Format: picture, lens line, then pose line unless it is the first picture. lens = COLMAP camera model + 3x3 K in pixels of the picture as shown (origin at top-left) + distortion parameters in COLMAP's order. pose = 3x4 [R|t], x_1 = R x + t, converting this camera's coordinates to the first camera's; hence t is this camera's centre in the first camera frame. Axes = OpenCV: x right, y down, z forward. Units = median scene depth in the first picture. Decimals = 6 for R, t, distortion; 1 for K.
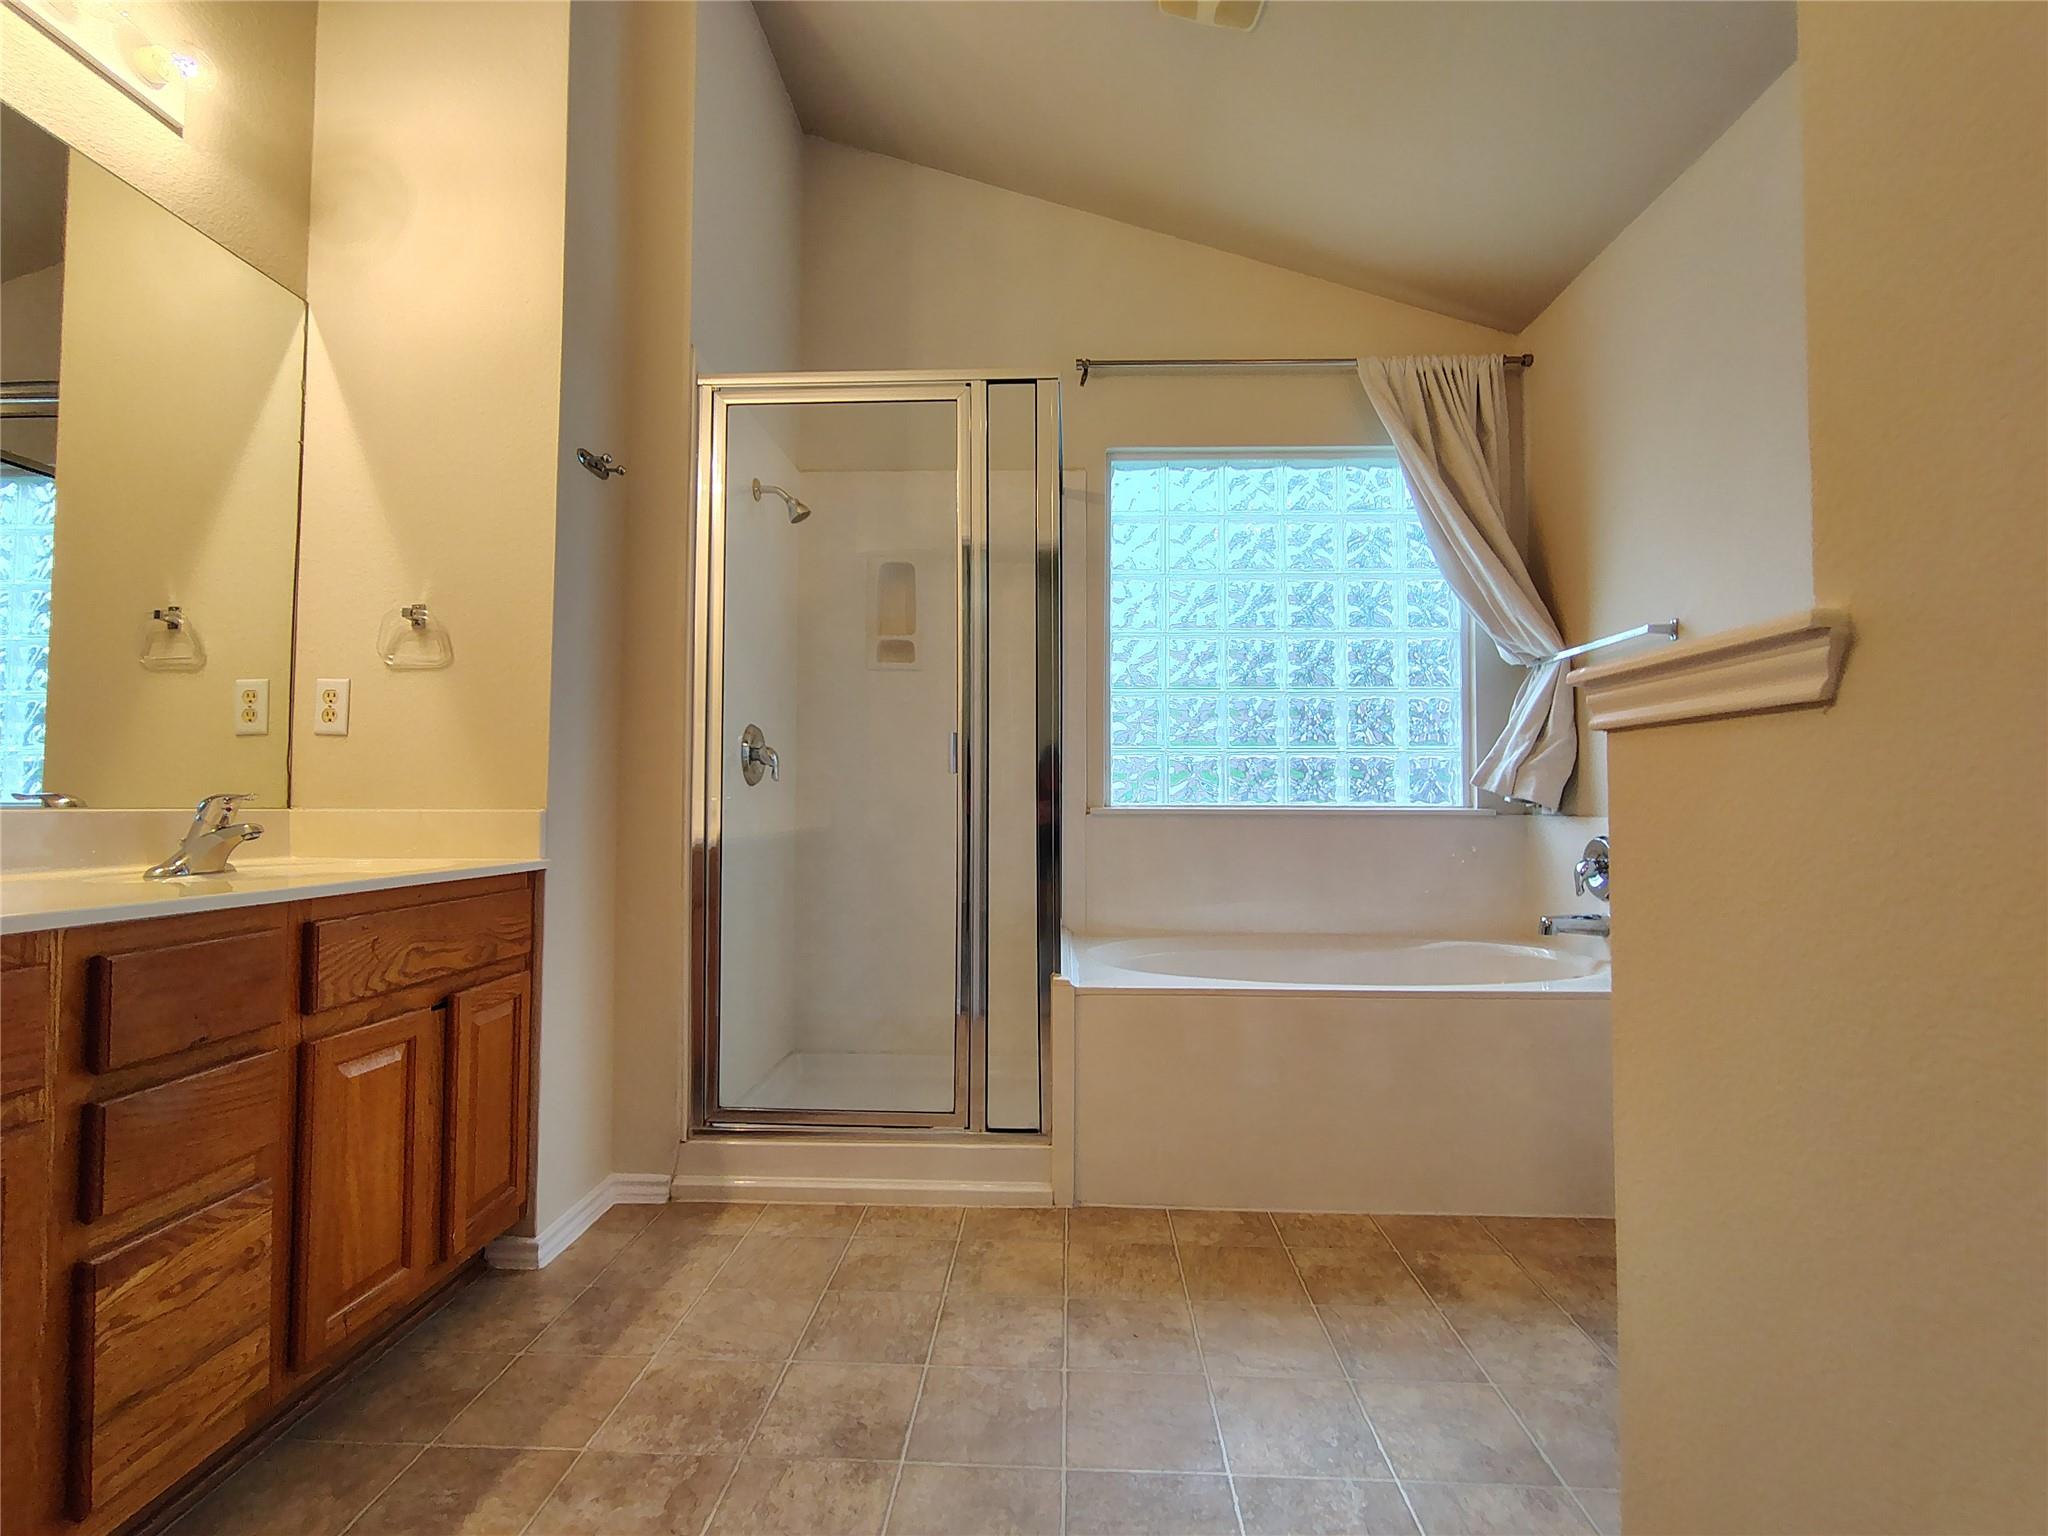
lens RADIAL K [[964.0, 0, 1023.6], [0, 964.0, 768.5], [0, 0, 1]] dist [-0.009190, 0.002903]
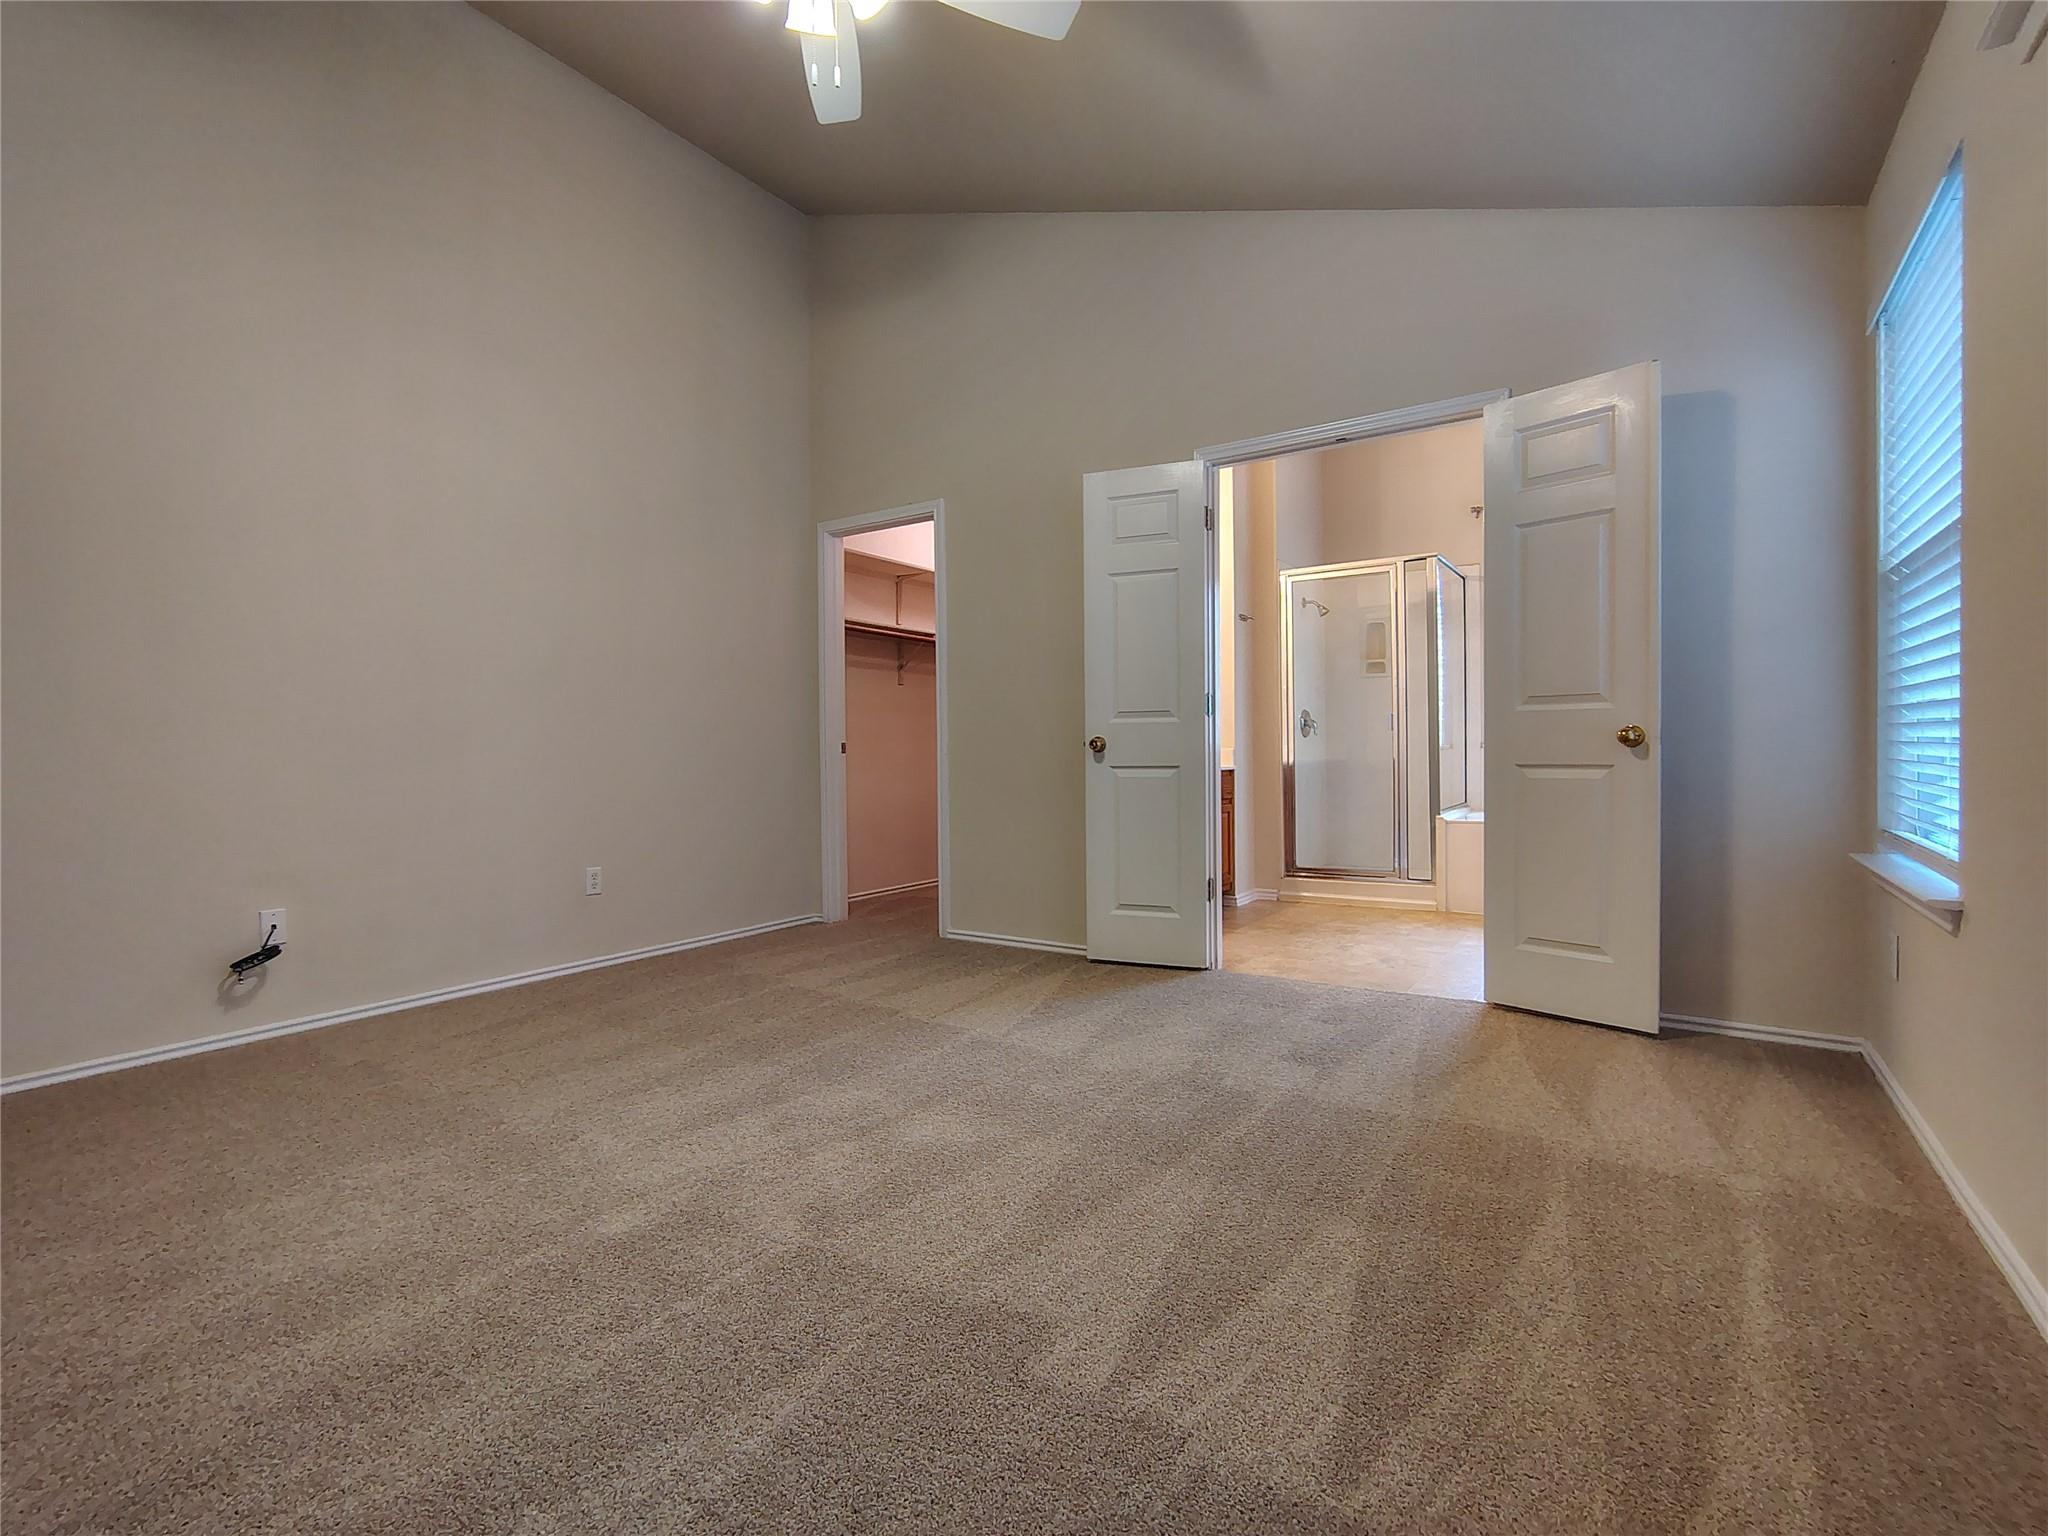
lens RADIAL K [[964.0, 0, 1019.6], [0, 964.0, 774.2], [0, 0, 1]] dist [-0.009190, 0.002903]
pose [[0.852349, -0.003321, -0.522964, 0.314097], [0.040016, 0.997462, 0.058885, -0.052612], [0.521441, -0.071117, 0.850319, -1.222175]]
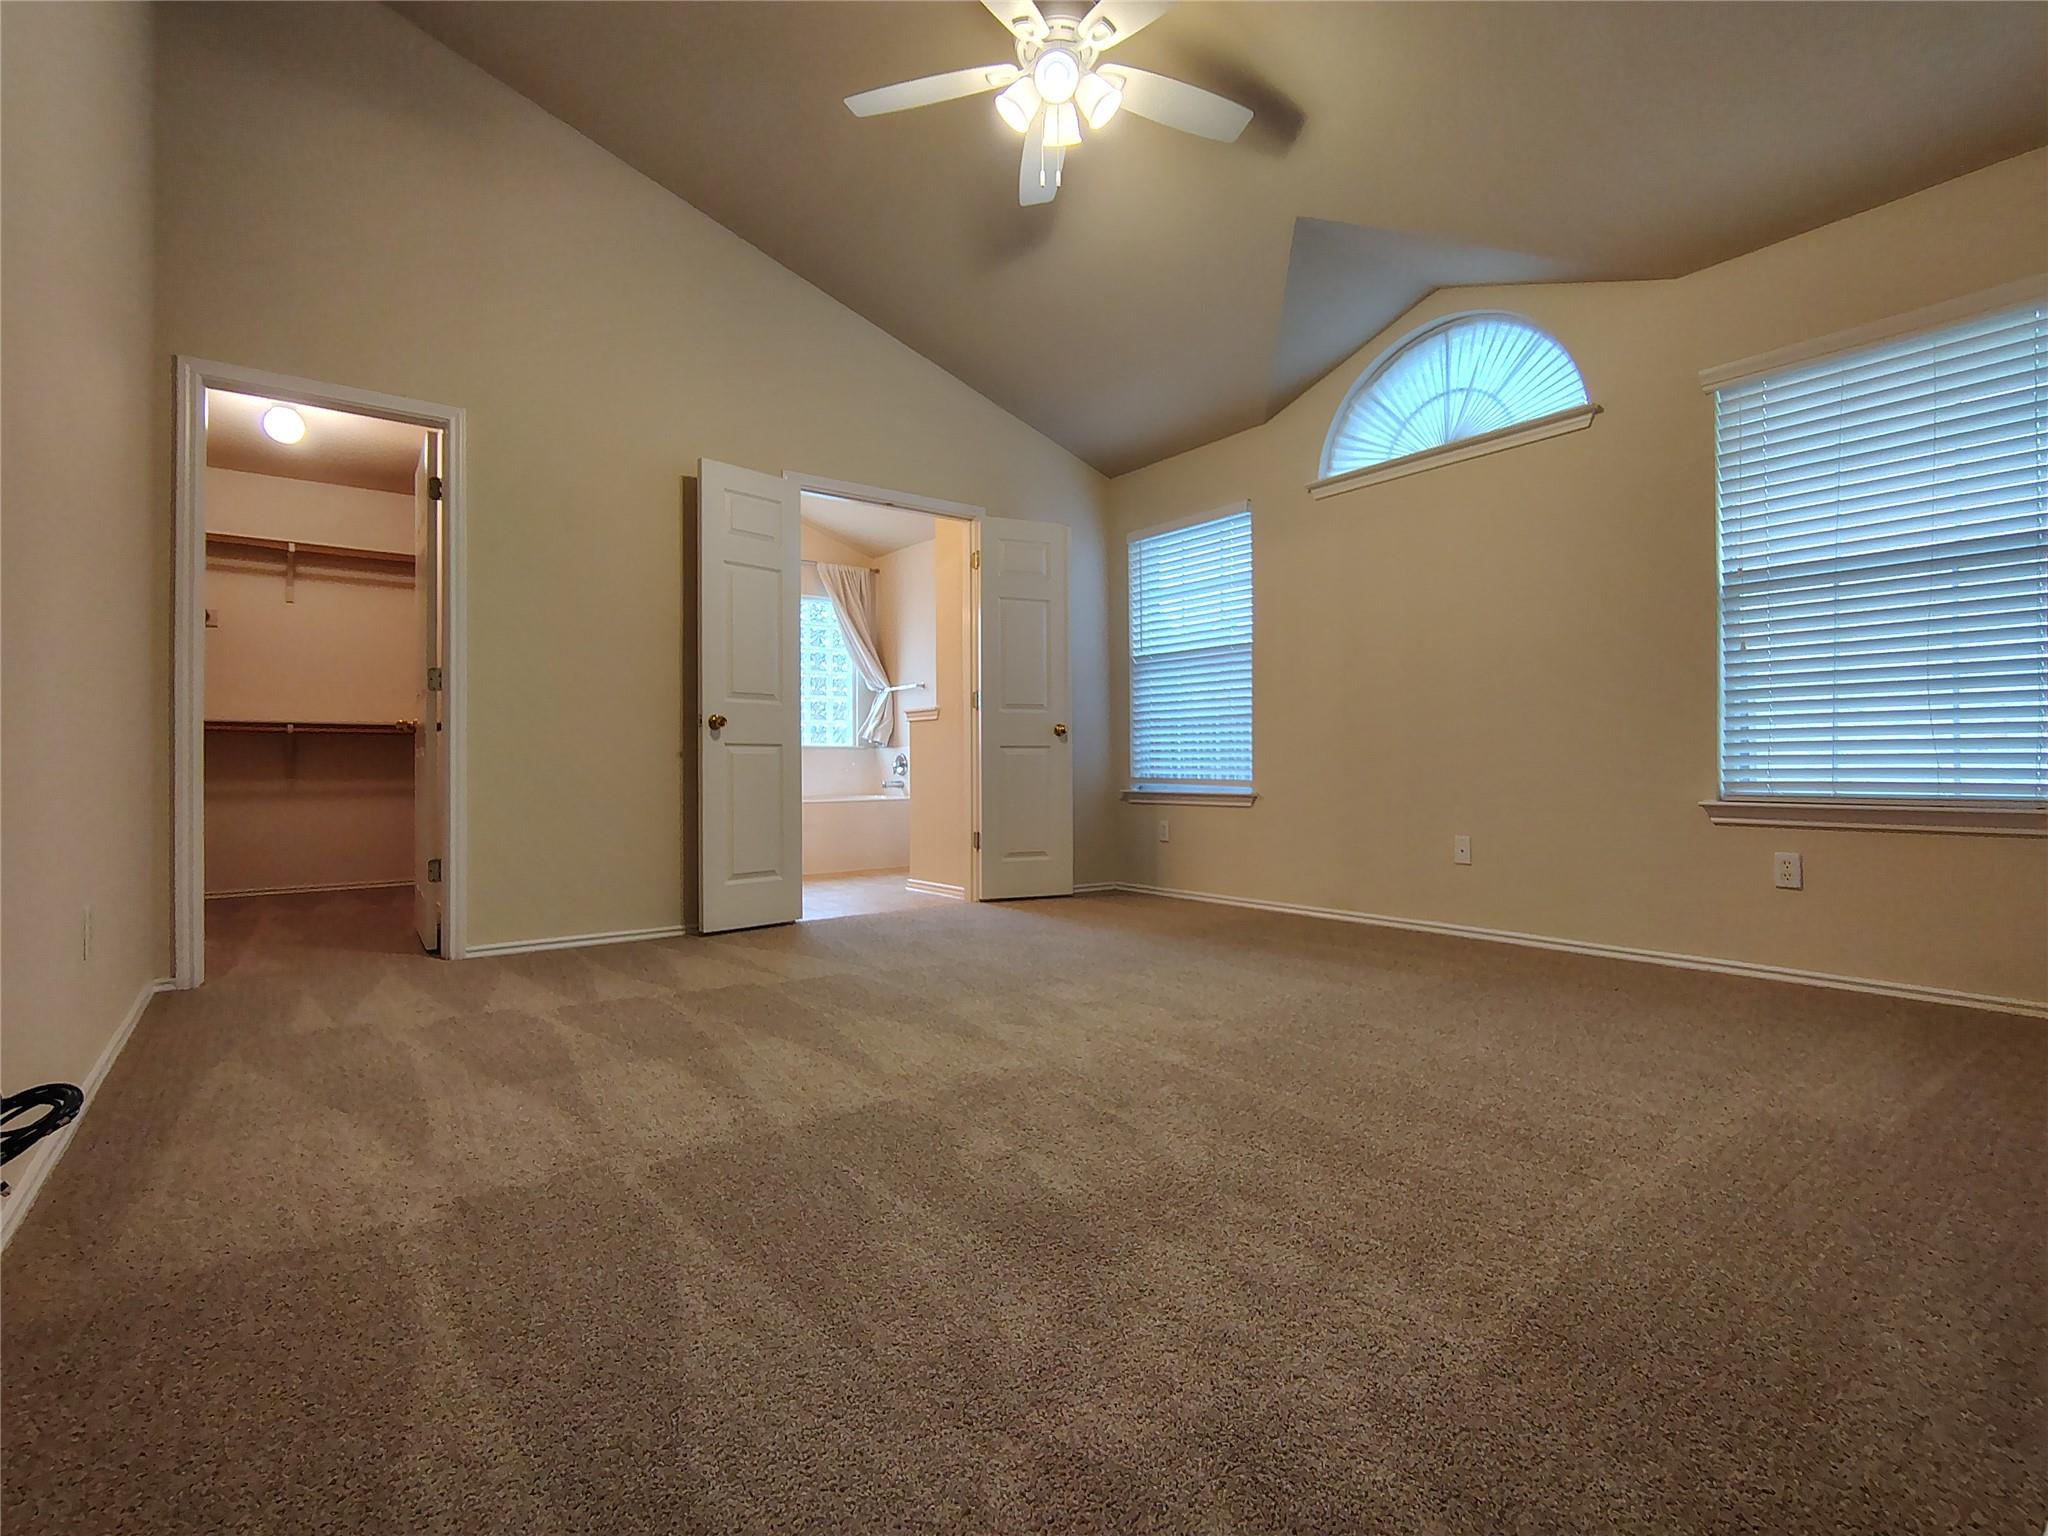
lens RADIAL K [[964.0, 0, 1027.9], [0, 964.0, 763.2], [0, 0, 1]] dist [-0.009190, 0.002903]
pose [[0.773762, -0.007389, 0.633433, -0.880107], [-0.016408, 0.999363, 0.031701, -0.000111], [-0.633263, -0.034922, 0.773148, -1.387959]]
